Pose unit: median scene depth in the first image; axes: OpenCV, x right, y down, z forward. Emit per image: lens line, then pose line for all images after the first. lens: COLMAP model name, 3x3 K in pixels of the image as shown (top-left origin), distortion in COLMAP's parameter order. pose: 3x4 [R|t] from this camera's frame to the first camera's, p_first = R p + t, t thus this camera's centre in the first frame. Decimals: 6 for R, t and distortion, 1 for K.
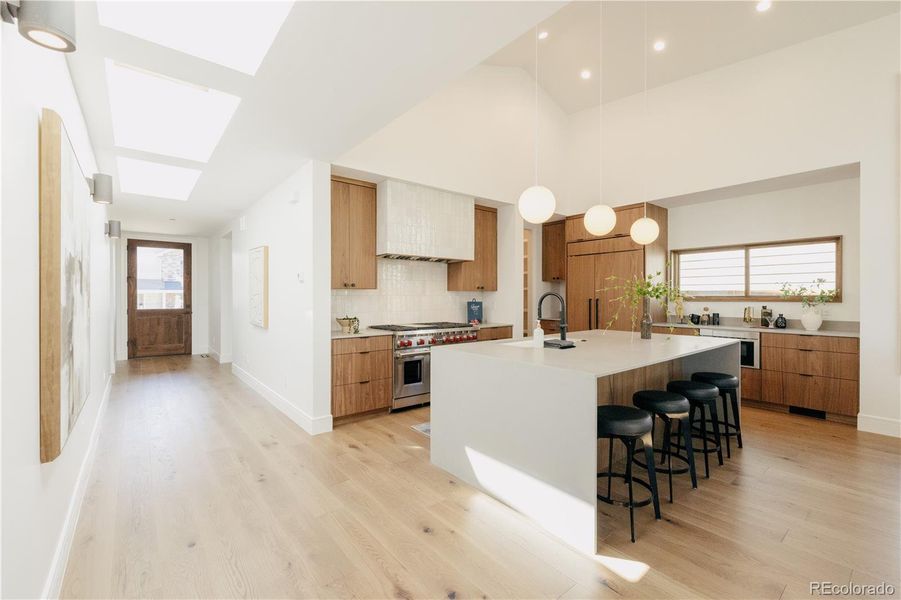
lens RADIAL K [[389.8, 0, 467.3], [0, 389.8, 296.8], [0, 0, 1]] dist [-0.001199, -0.000301]
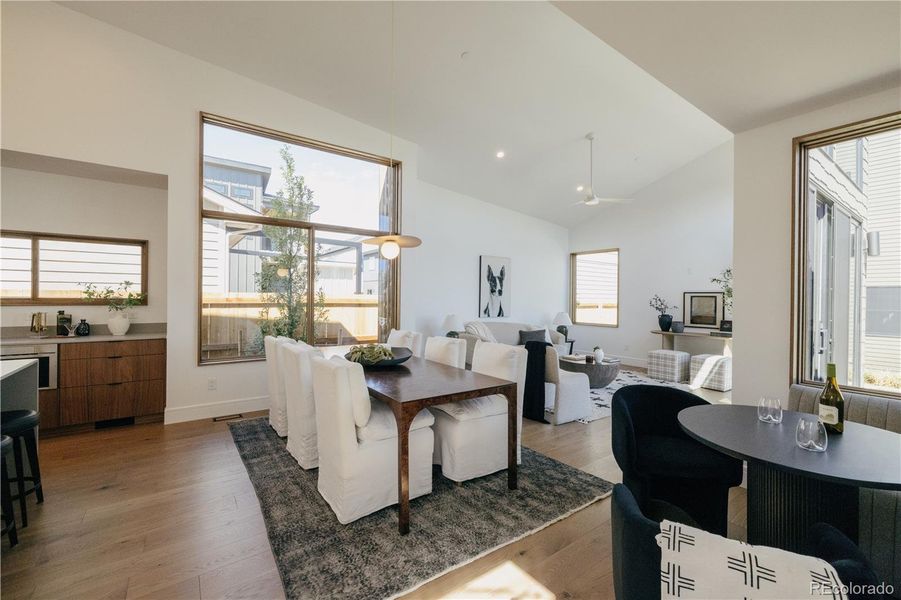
lens RADIAL K [[376.2, 0, 453.2], [0, 376.2, 297.1], [0, 0, 1]] dist [-0.001053, -0.000171]
pose [[0.076028, 0.001459, 0.997105, 0.025495], [-0.005333, 0.999985, -0.001056, -0.010115], [-0.997091, -0.005237, 0.076035, 0.108659]]
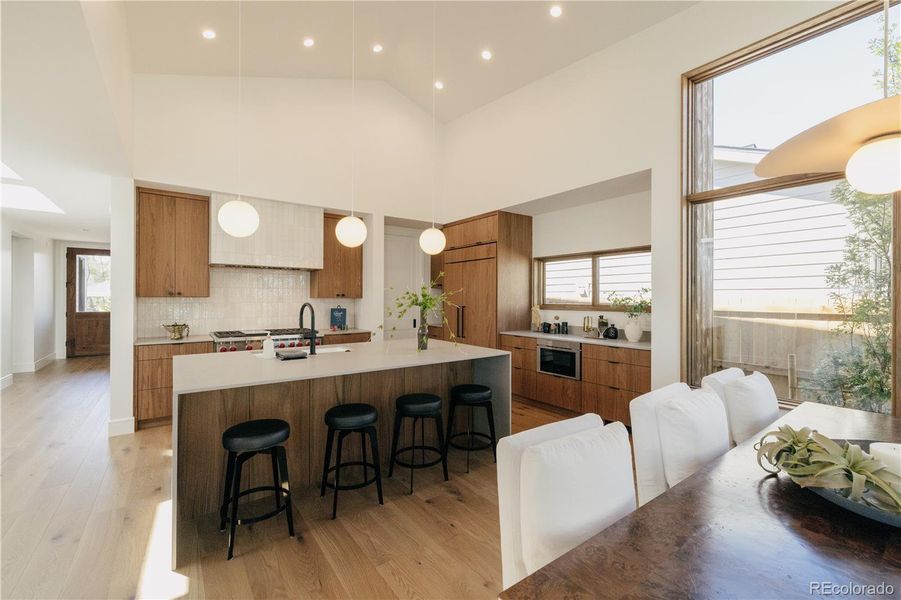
lens RADIAL K [[376.2, 0, 453.2], [0, 376.2, 297.1], [0, 0, 1]] dist [-0.001053, -0.000171]
pose [[0.998108, 0.004163, -0.061344, 0.480851], [-0.004473, 0.999978, -0.004922, -0.017601], [0.061322, 0.005187, 0.998105, 0.033677]]
